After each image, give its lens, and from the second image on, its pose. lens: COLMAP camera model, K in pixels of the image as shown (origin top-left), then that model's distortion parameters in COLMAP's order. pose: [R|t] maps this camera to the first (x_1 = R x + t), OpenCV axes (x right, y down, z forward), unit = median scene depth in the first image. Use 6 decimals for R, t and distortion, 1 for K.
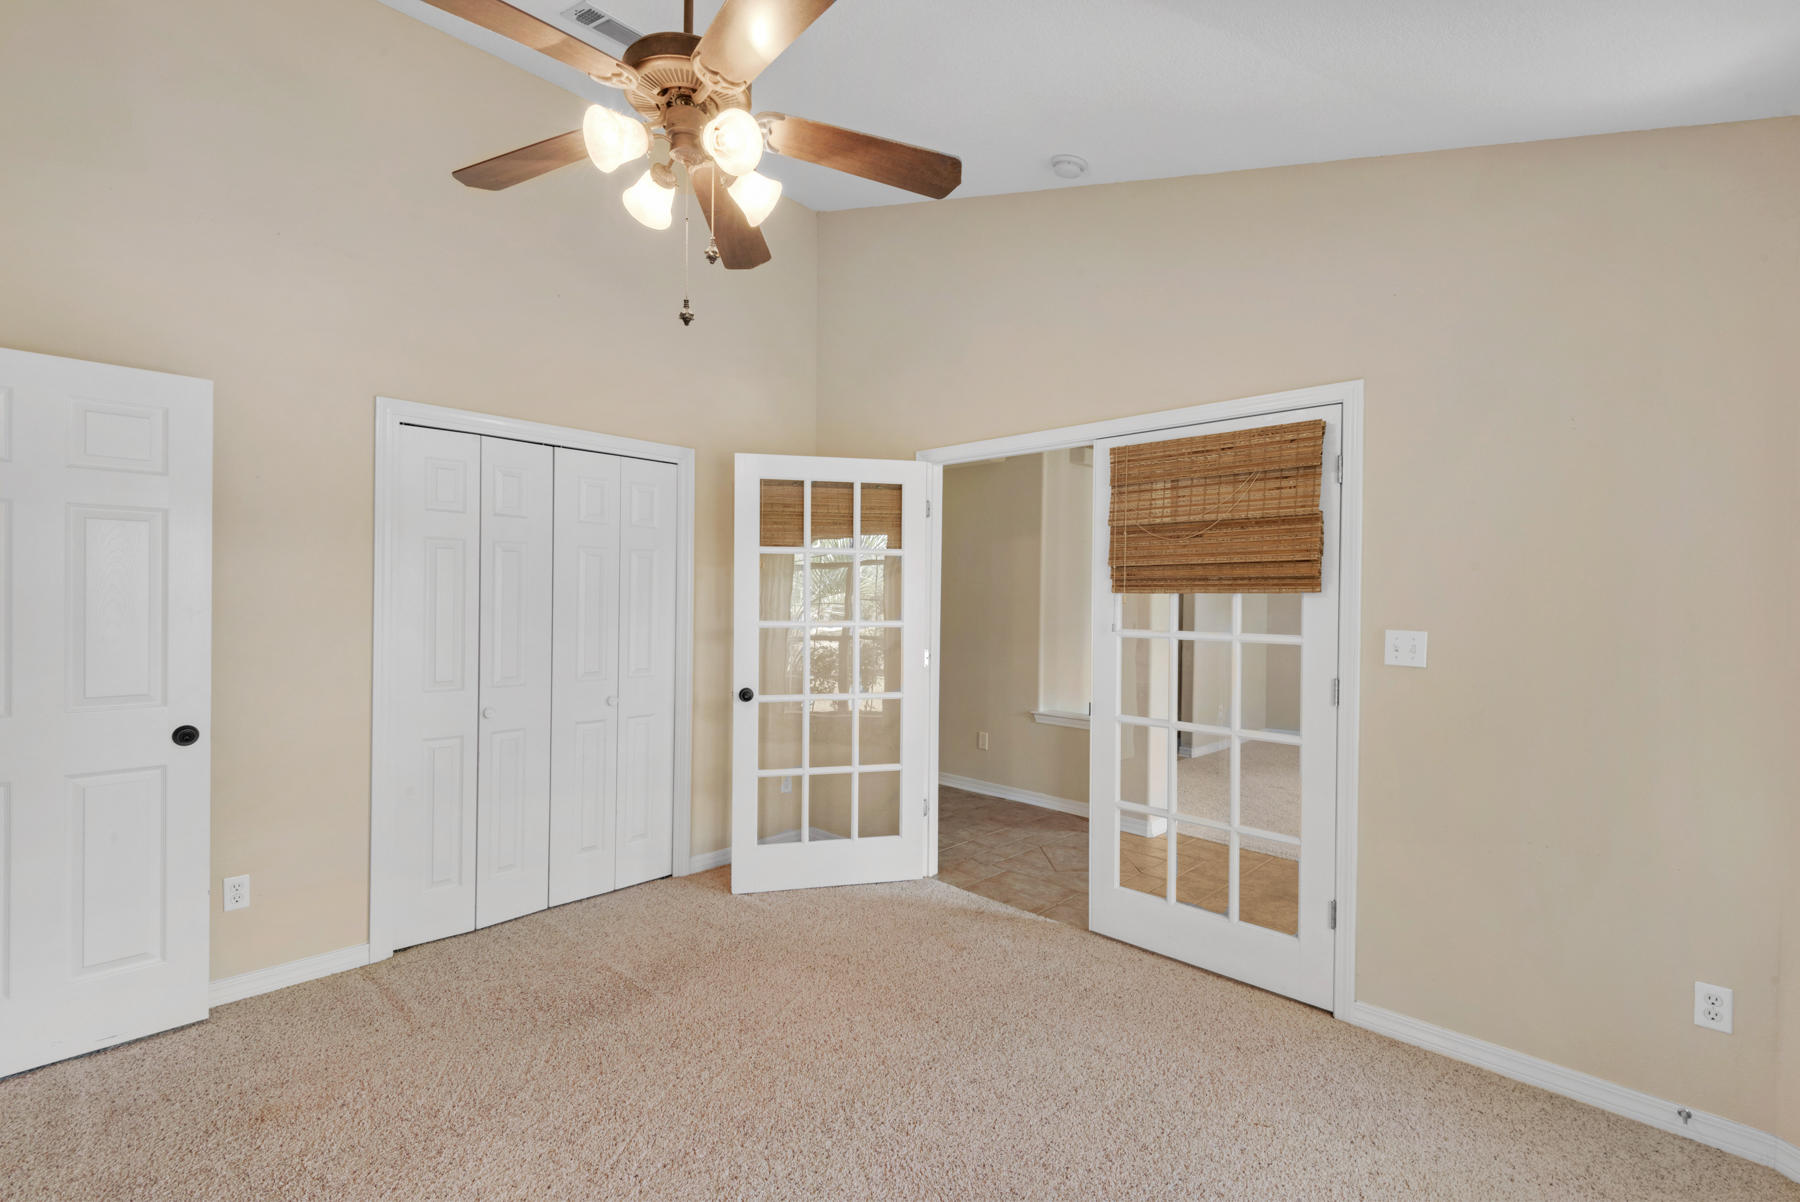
lens RADIAL K [[810.5, 0, 896.7], [0, 810.5, 598.5], [0, 0, 1]] dist [0.024556, -0.012761]
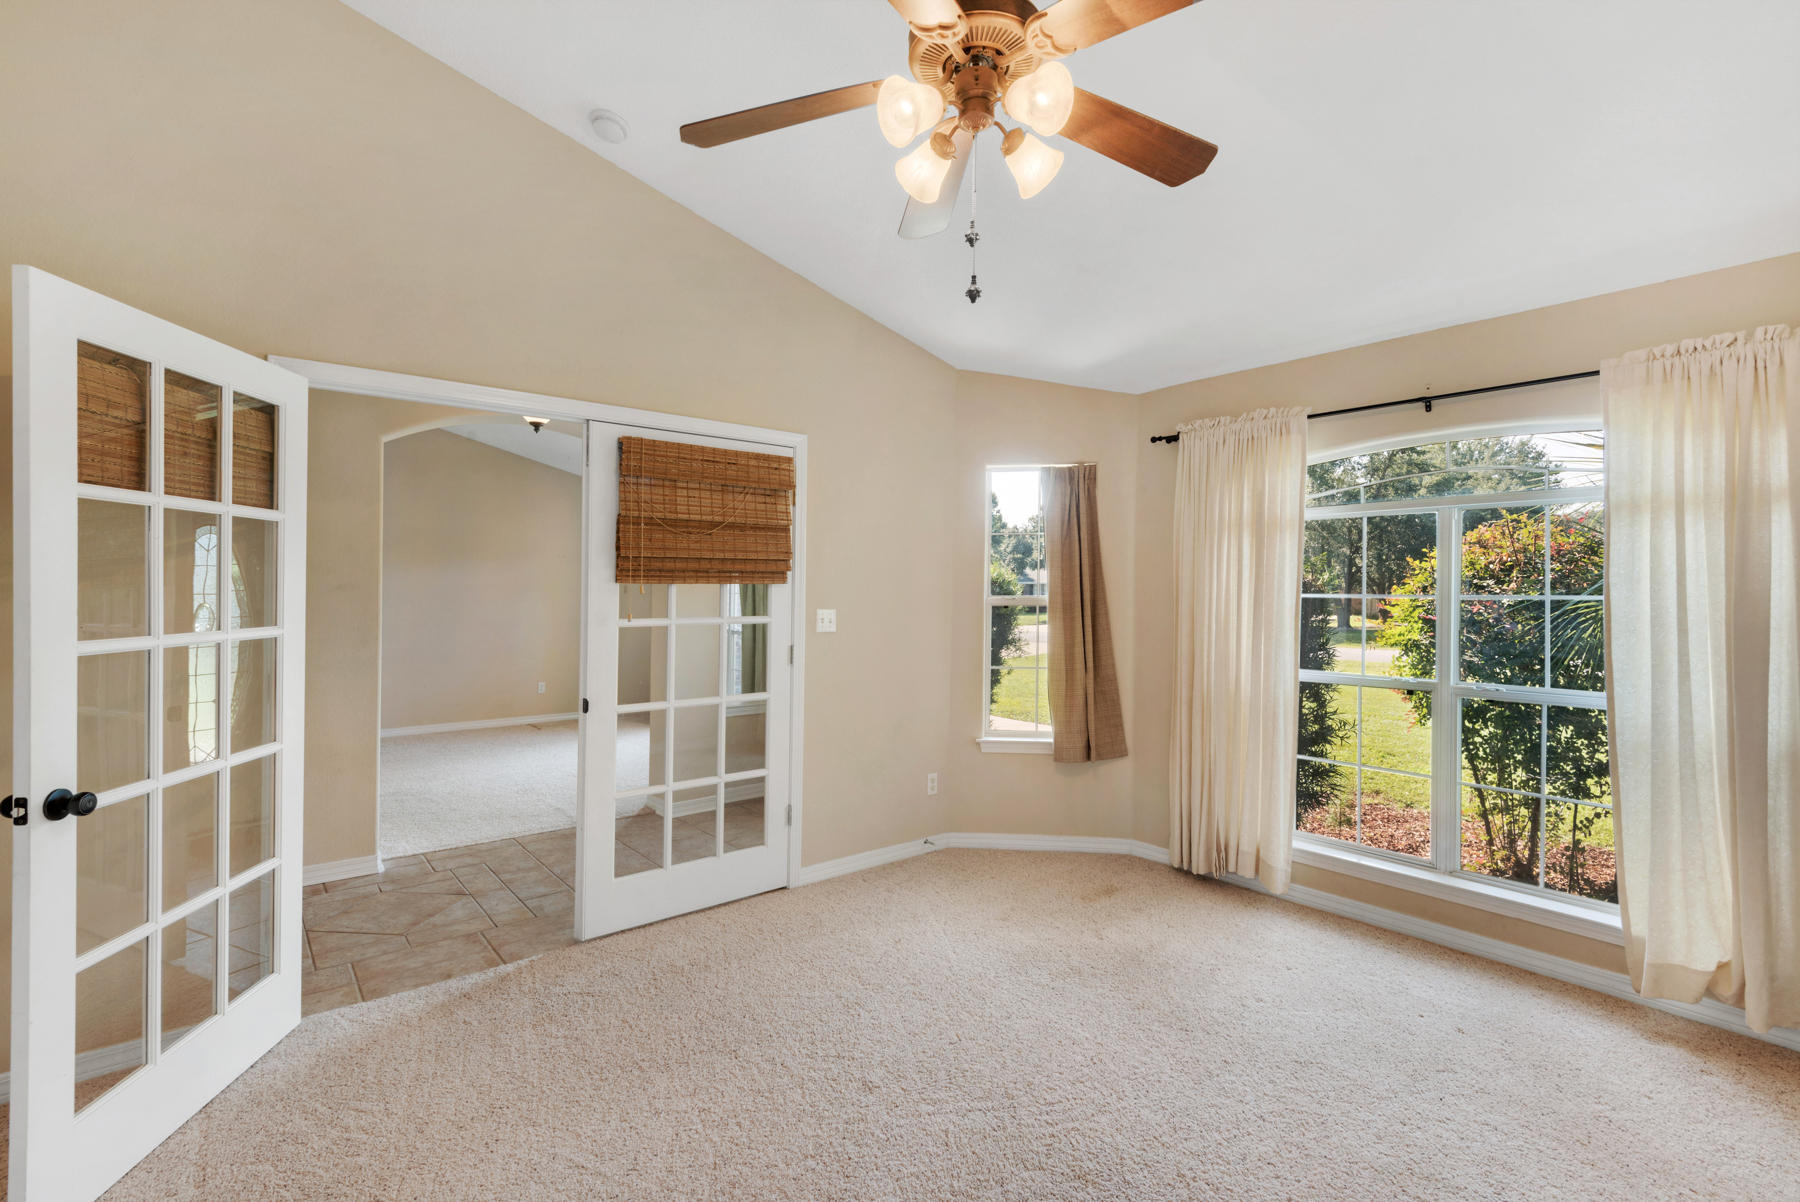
lens RADIAL K [[800.6, 0, 906.9], [0, 800.6, 597.9], [0, 0, 1]] dist [0.025284, -0.012627]
pose [[0.118046, -0.019759, 0.992811, -0.674194], [0.000222, 0.999803, 0.019872, -0.008502], [-0.993008, -0.002125, 0.118027, 0.547422]]
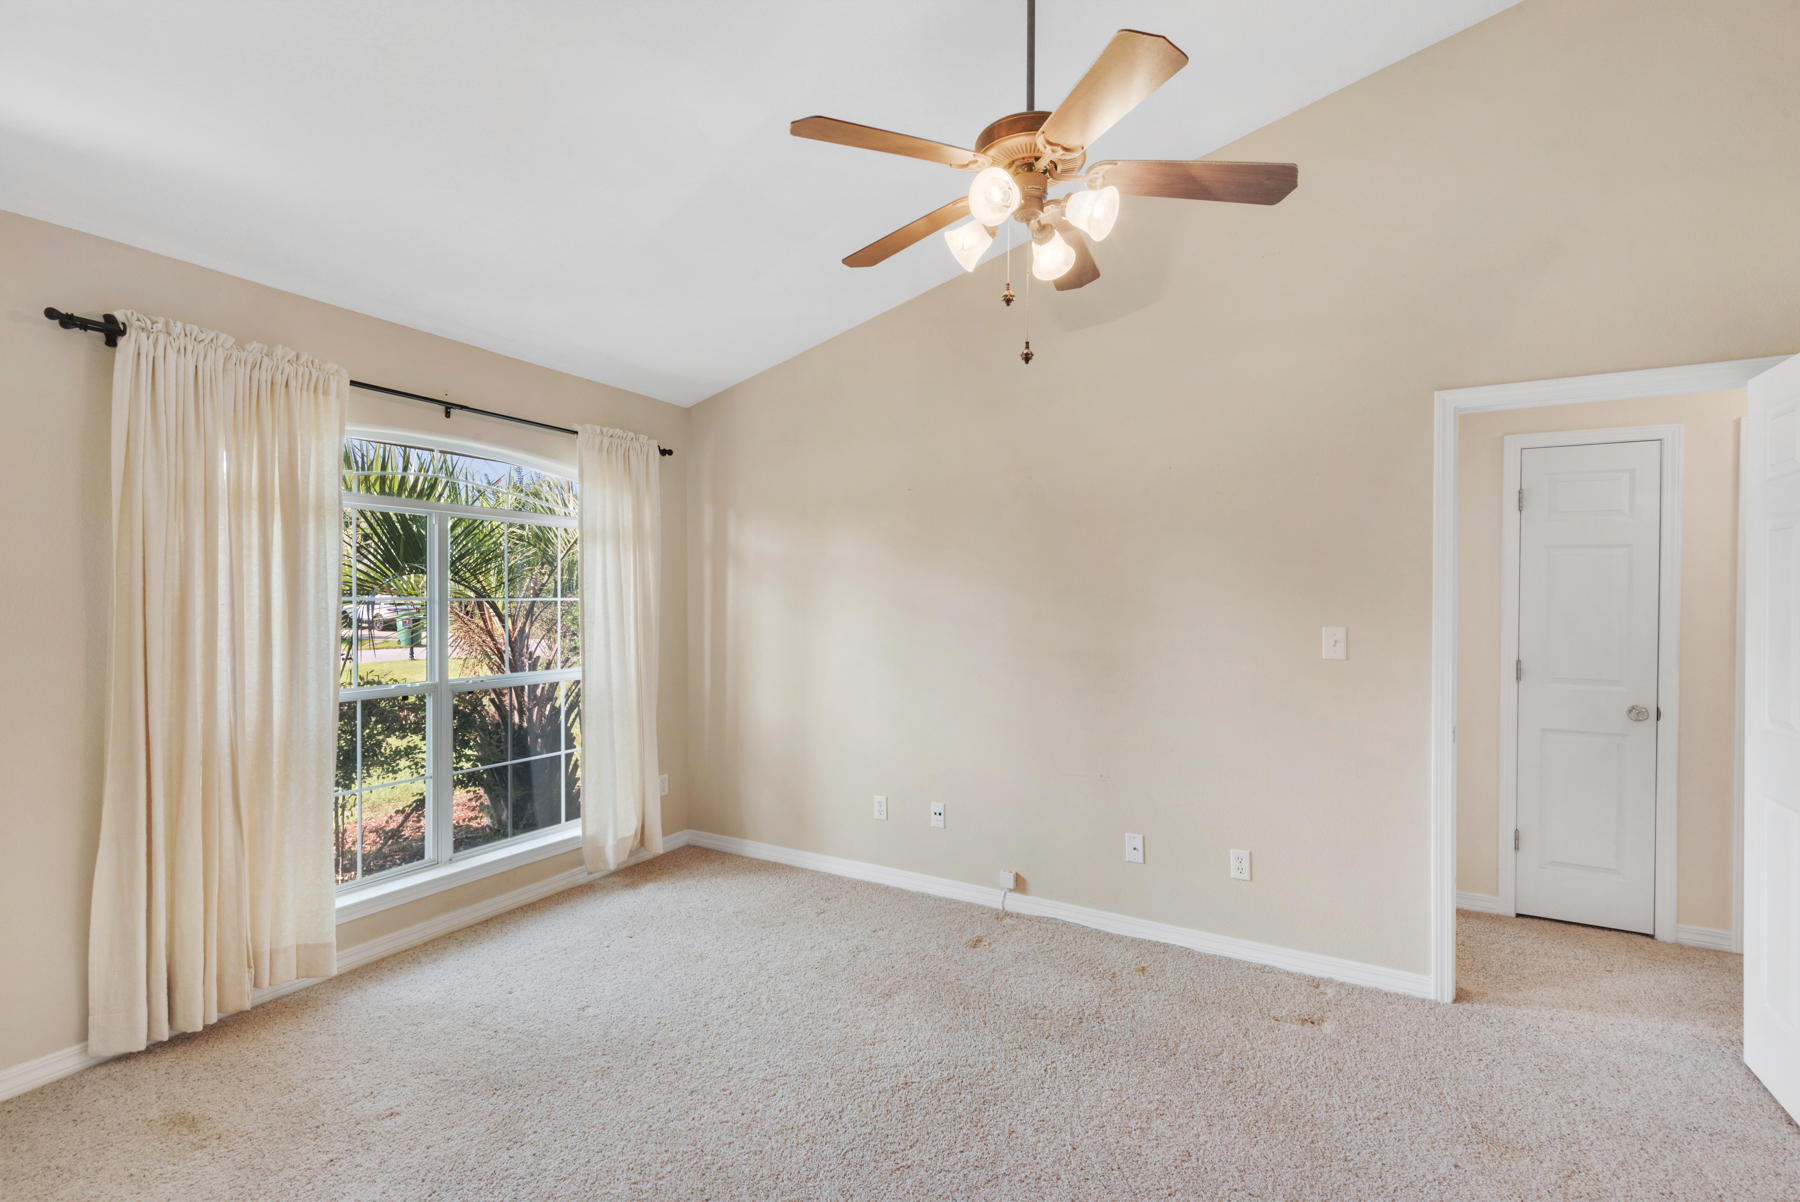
lens RADIAL K [[800.6, 0, 906.9], [0, 800.6, 597.9], [0, 0, 1]] dist [0.025284, -0.012627]
pose [[-0.972023, -0.013439, -0.234502, 0.896944], [-0.013303, 0.999909, -0.002164, 0.019492], [0.234509, 0.001016, -0.972113, 1.837851]]
